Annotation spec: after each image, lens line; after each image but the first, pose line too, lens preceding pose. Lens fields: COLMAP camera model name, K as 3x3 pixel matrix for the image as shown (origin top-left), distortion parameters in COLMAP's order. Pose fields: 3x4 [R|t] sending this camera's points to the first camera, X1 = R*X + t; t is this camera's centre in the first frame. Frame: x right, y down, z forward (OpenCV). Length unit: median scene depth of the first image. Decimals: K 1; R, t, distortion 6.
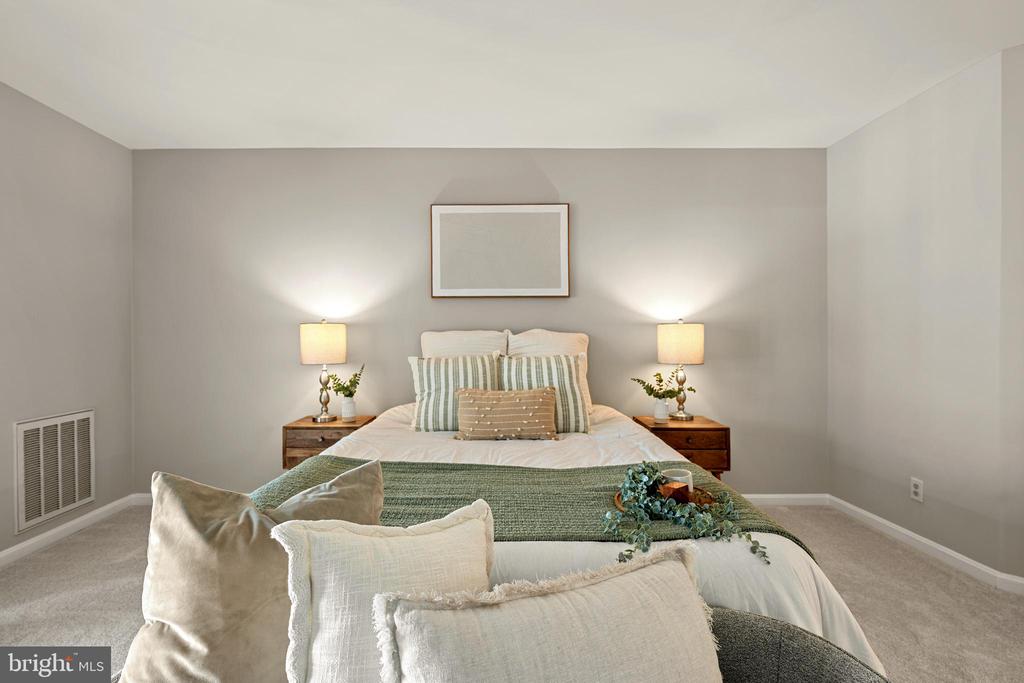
lens RADIAL K [[450.7, 0, 487.0], [0, 450.7, 344.3], [0, 0, 1]] dist [-0.000167, -0.000161]
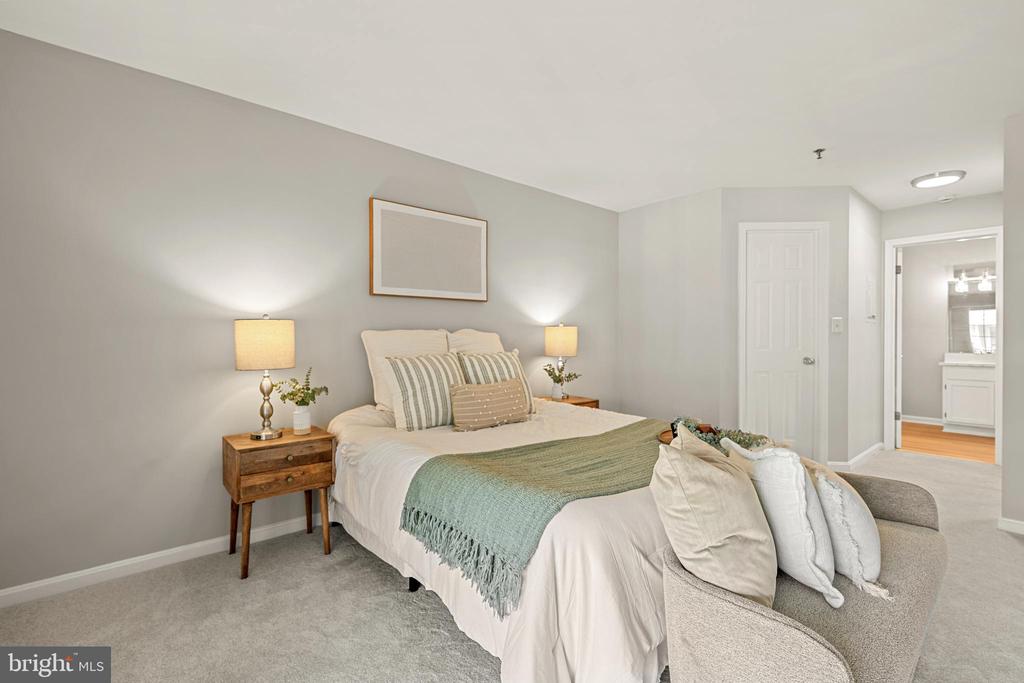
lens RADIAL K [[450.7, 0, 505.6], [0, 450.7, 340.7], [0, 0, 1]] dist [-0.000167, -0.000161]
pose [[0.764481, -0.004703, 0.644630, -0.557133], [0.007939, 0.999966, -0.002121, -0.001921], [-0.644598, 0.006739, 0.764492, 0.090872]]
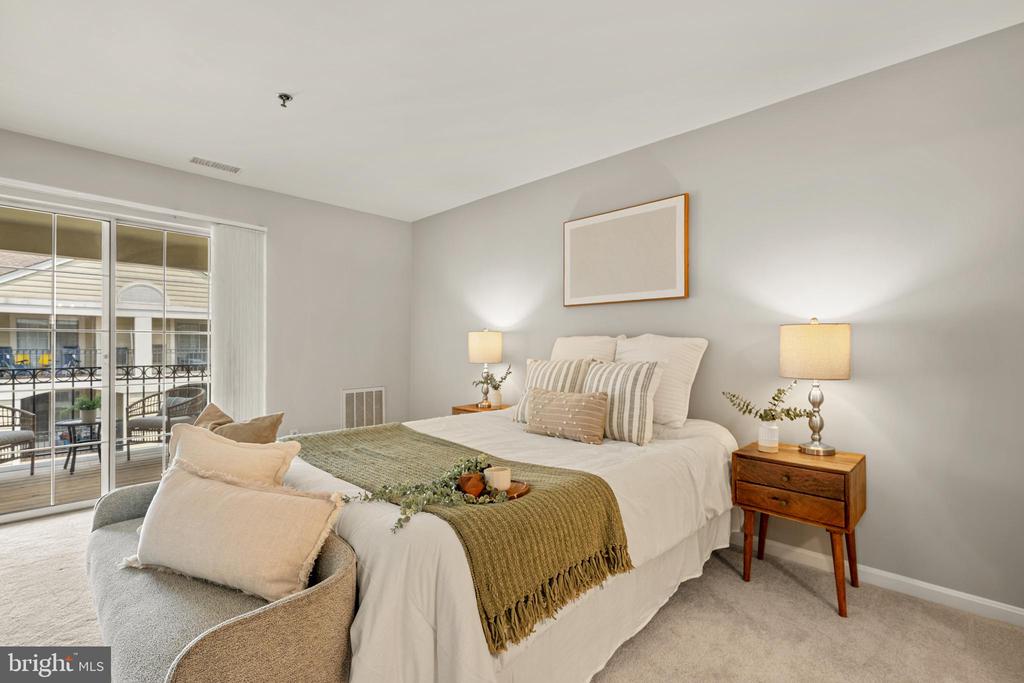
lens RADIAL K [[450.7, 0, 509.6], [0, 450.7, 344.8], [0, 0, 1]] dist [-0.000167, -0.000161]
pose [[0.724902, 0.004585, -0.688837, 0.575623], [-0.010483, 0.999935, -0.004375, -0.003449], [0.688773, 0.010392, 0.724903, 0.114254]]
